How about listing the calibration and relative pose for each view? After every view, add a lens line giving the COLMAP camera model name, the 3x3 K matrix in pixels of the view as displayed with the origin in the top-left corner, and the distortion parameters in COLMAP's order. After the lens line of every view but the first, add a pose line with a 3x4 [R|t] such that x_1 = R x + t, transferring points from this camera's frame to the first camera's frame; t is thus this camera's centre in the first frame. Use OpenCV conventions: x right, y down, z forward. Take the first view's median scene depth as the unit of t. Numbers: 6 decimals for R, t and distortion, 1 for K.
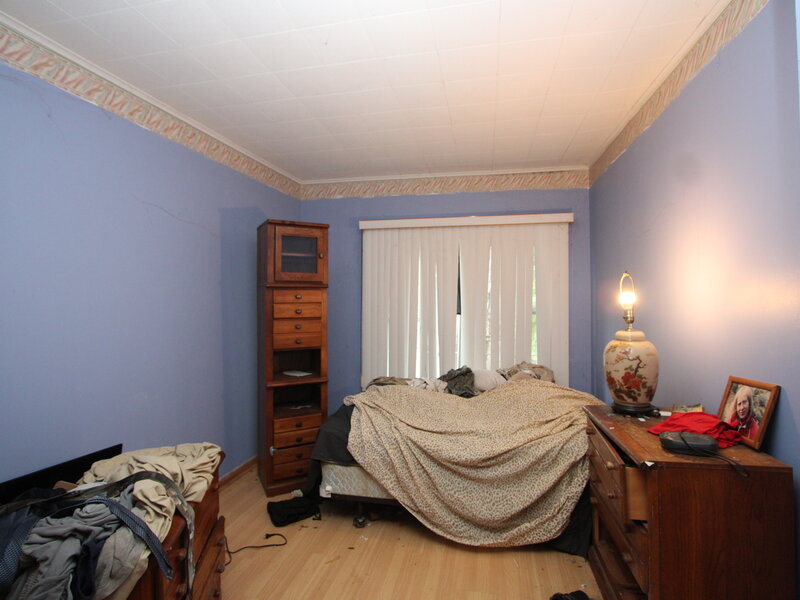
lens RADIAL K [[415.6, 0, 399.8], [0, 415.6, 297.8], [0, 0, 1]] dist [-0.018144, 0.002607]
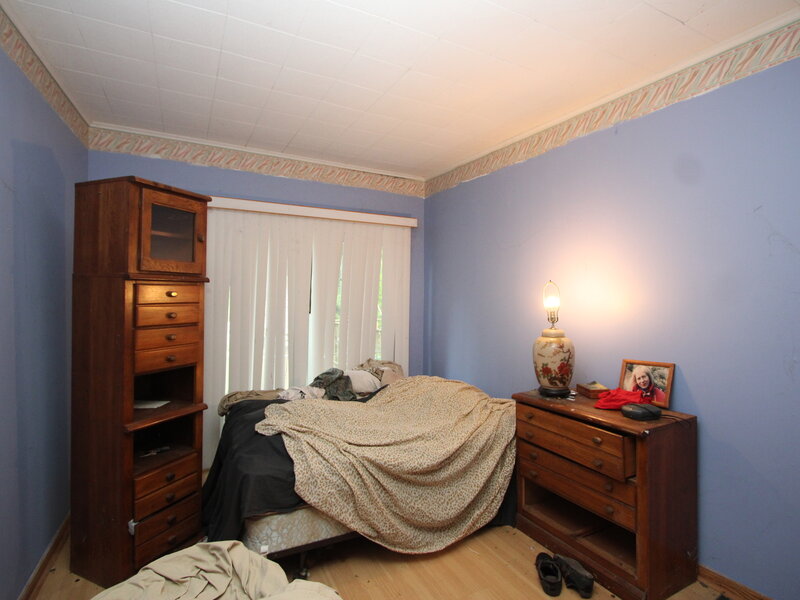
lens RADIAL K [[417.7, 0, 397.6], [0, 417.7, 295.2], [0, 0, 1]] dist [-0.016583, 0.002030]
pose [[0.777572, 0.009810, 0.628717, -0.481976], [-0.018180, 0.999811, 0.006884, -0.016835], [-0.628530, -0.016783, 0.777604, 0.268403]]
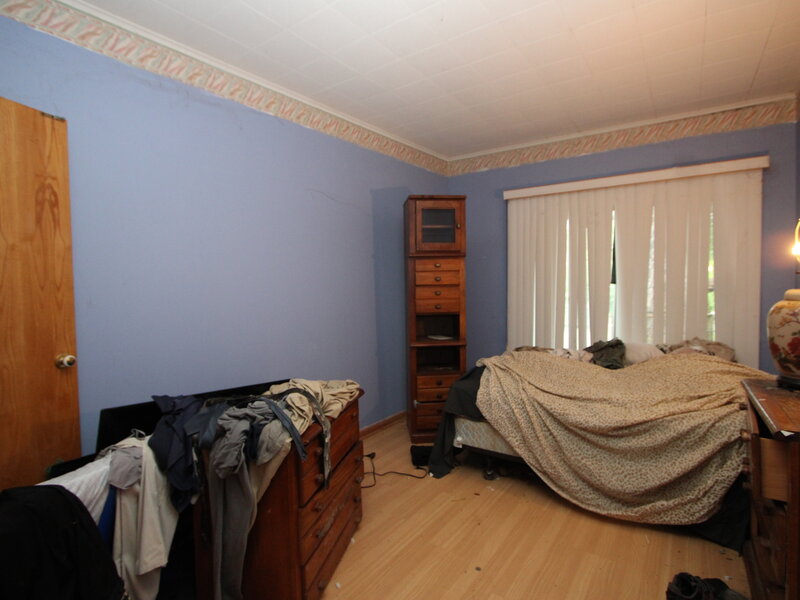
lens RADIAL K [[415.6, 0, 399.8], [0, 415.6, 297.8], [0, 0, 1]] dist [-0.018144, 0.002607]
pose [[0.919068, 0.004006, -0.394079, 0.114167], [0.014012, 0.998984, 0.042836, 0.042303], [0.393850, -0.044891, 0.918078, -0.044258]]
